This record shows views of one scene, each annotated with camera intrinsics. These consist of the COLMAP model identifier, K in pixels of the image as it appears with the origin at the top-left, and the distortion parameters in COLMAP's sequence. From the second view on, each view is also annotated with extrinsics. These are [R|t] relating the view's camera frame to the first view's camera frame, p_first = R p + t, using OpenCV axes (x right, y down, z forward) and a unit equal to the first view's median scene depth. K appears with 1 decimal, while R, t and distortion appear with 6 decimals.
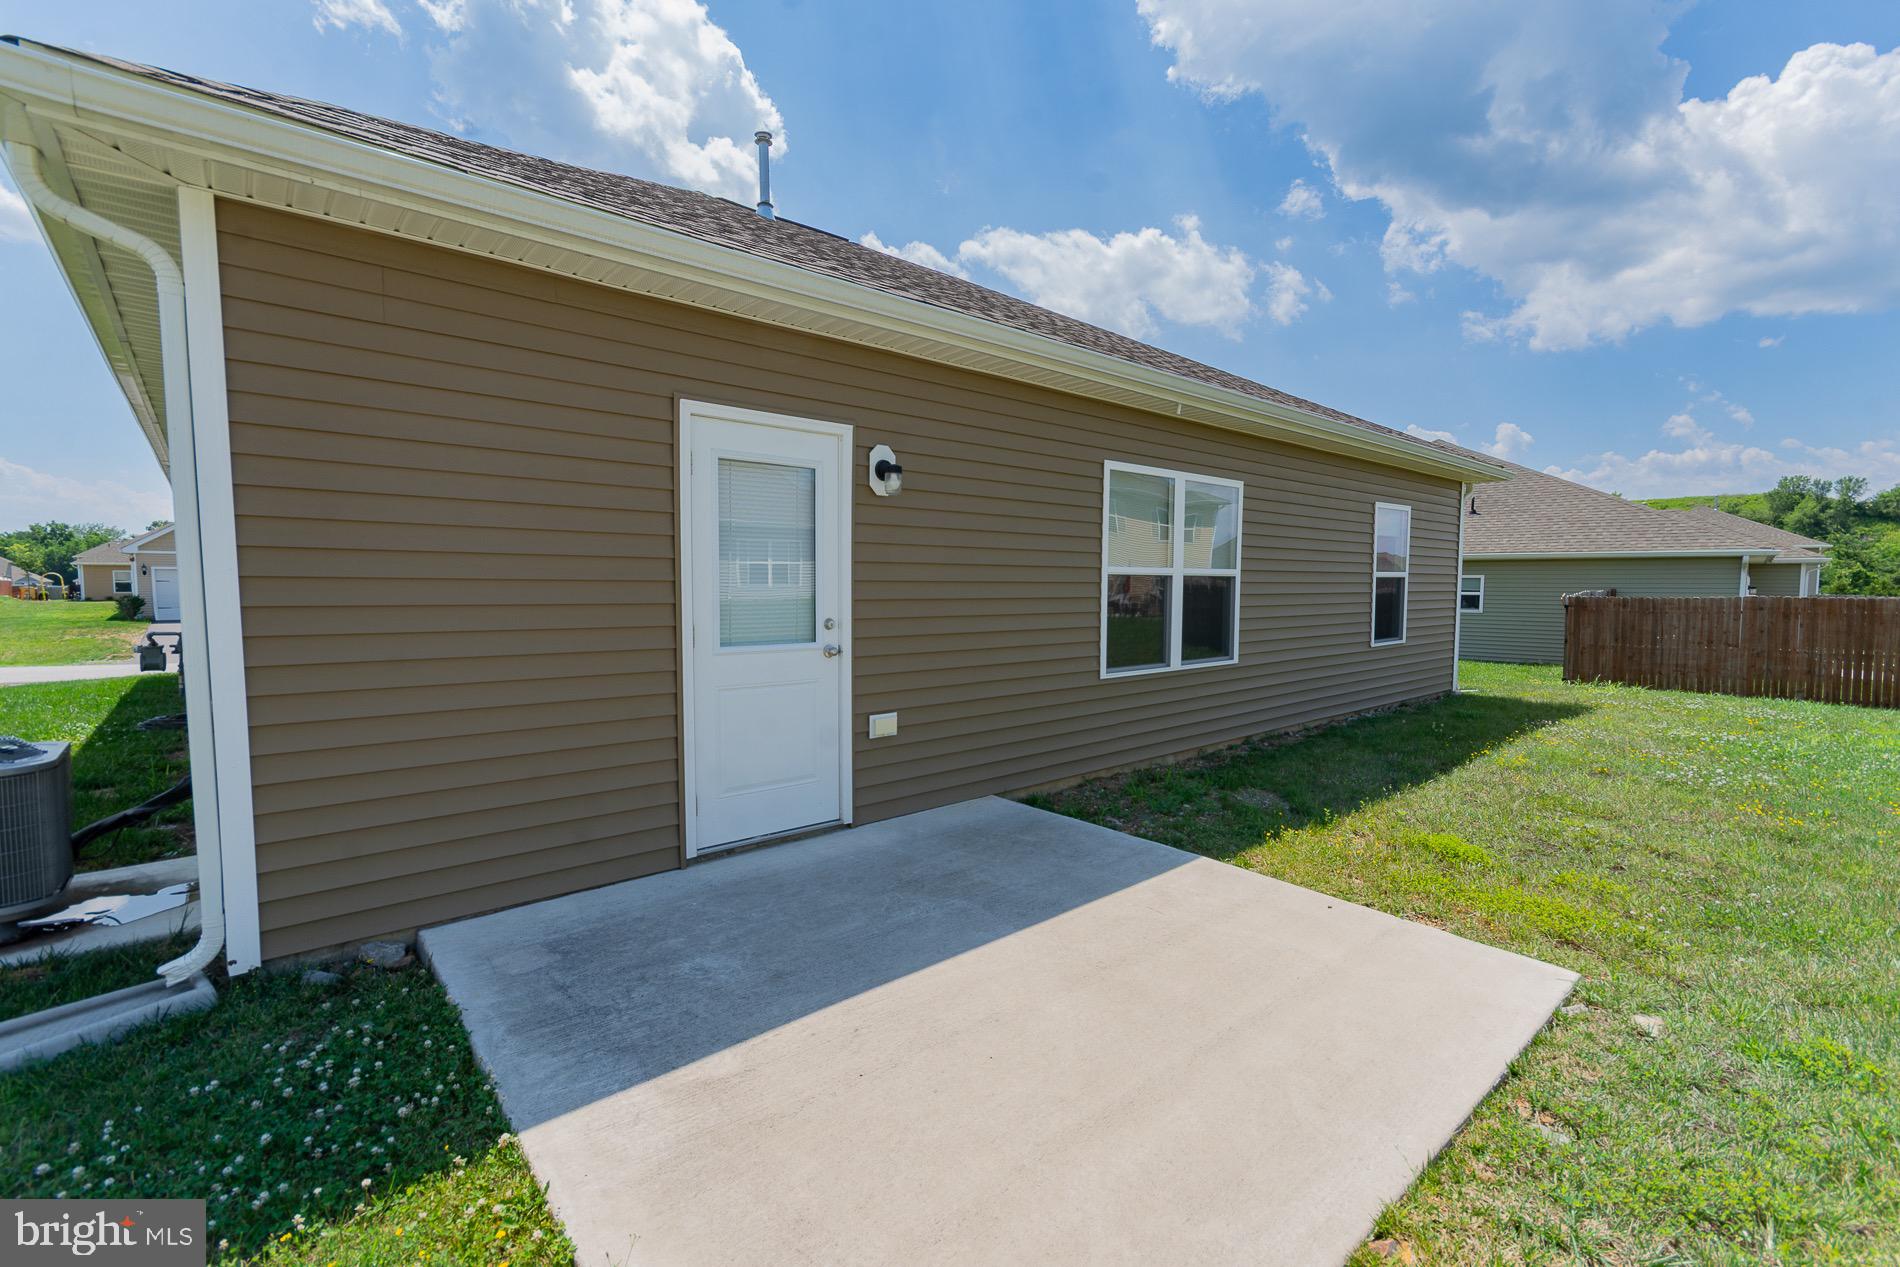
lens RADIAL K [[833.6, 0, 950.6], [0, 833.6, 637.0], [0, 0, 1]] dist [0.008314, -0.000086]
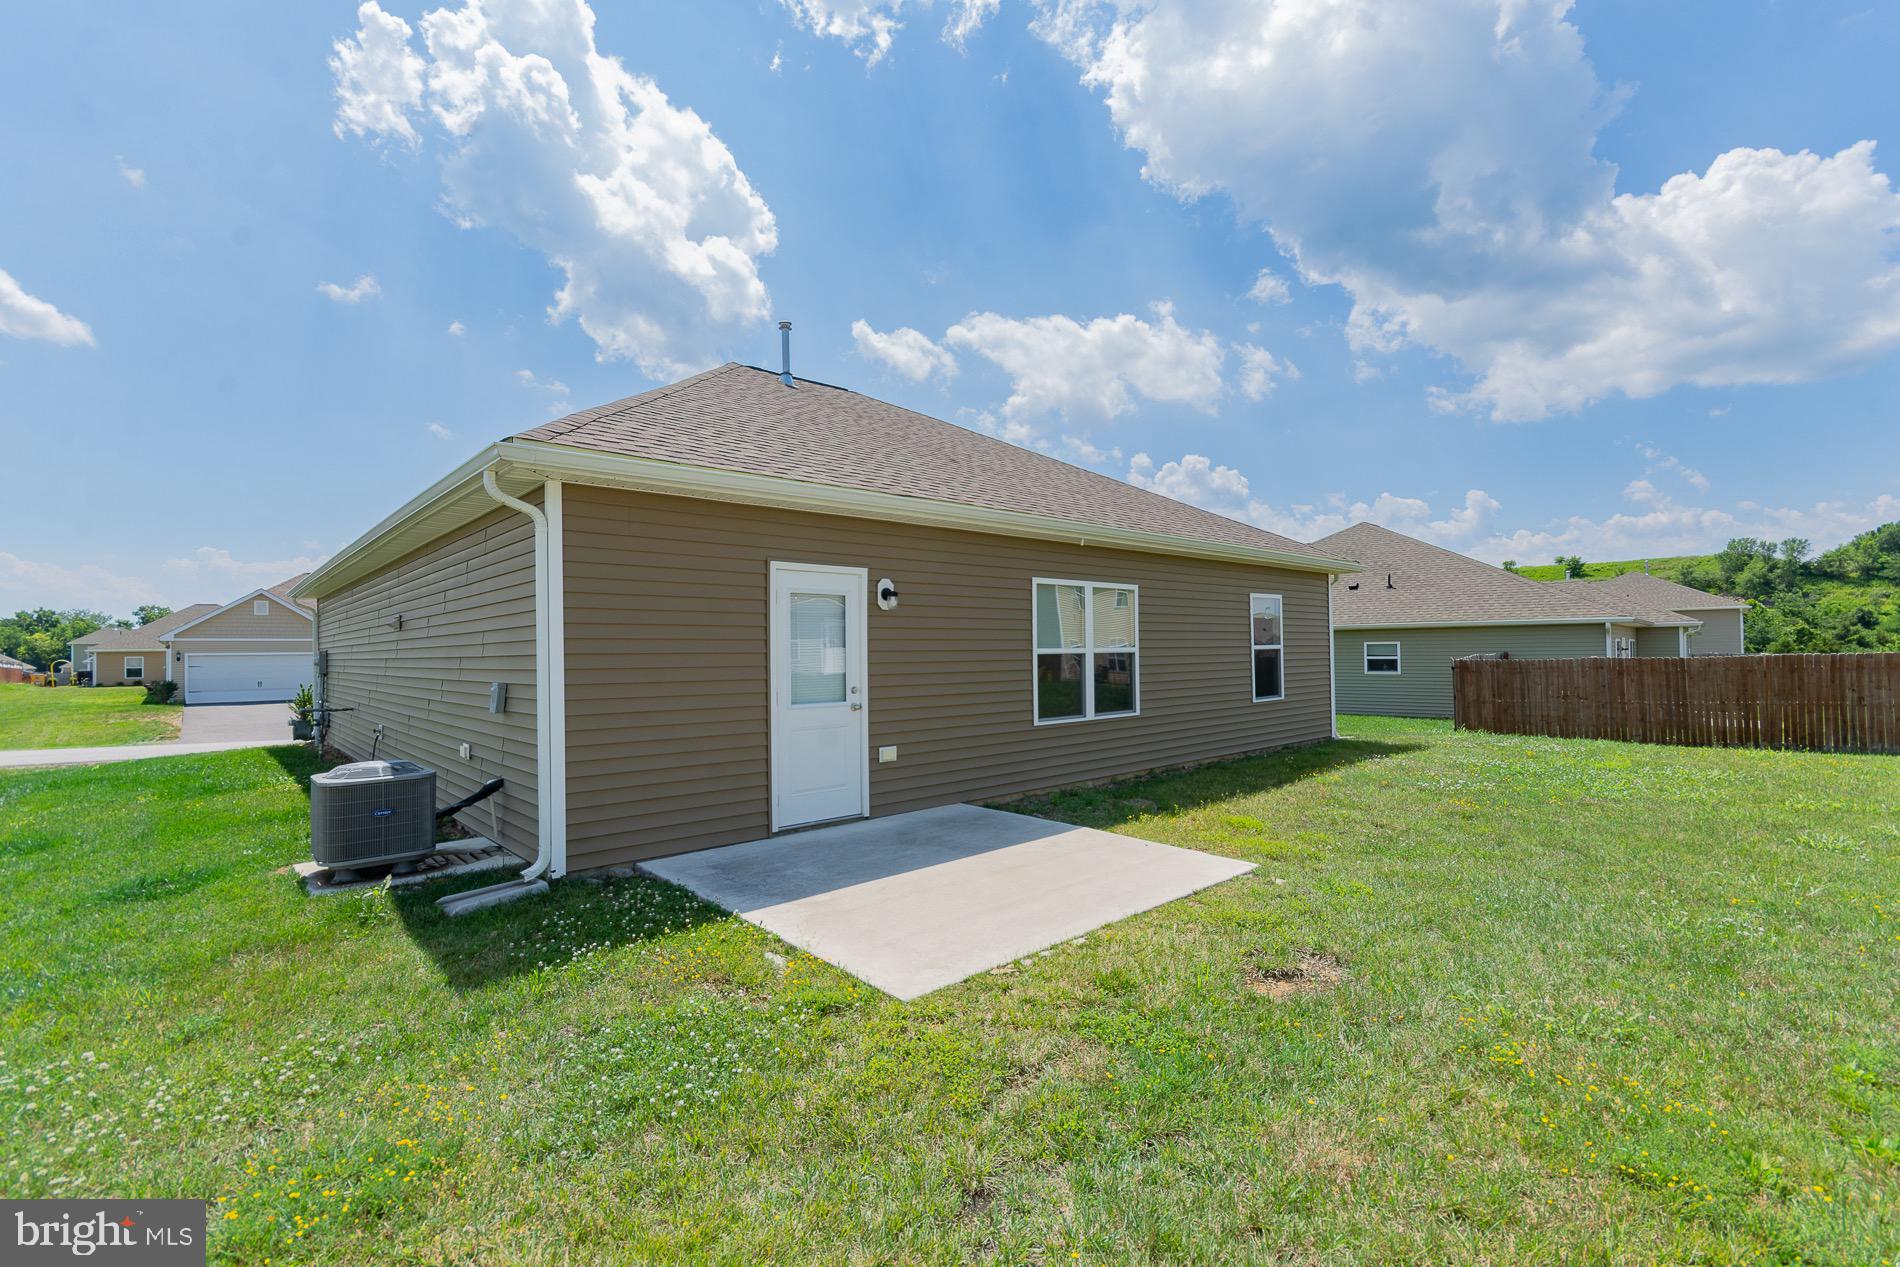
lens RADIAL K [[839.1, 0, 945.3], [0, 839.1, 638.3], [0, 0, 1]] dist [0.003175, 0.000146]
pose [[0.999842, -0.017476, 0.003348, 0.008391], [0.017691, 0.996509, -0.081592, 0.006215], [-0.001911, 0.081638, 0.996660, -0.196802]]
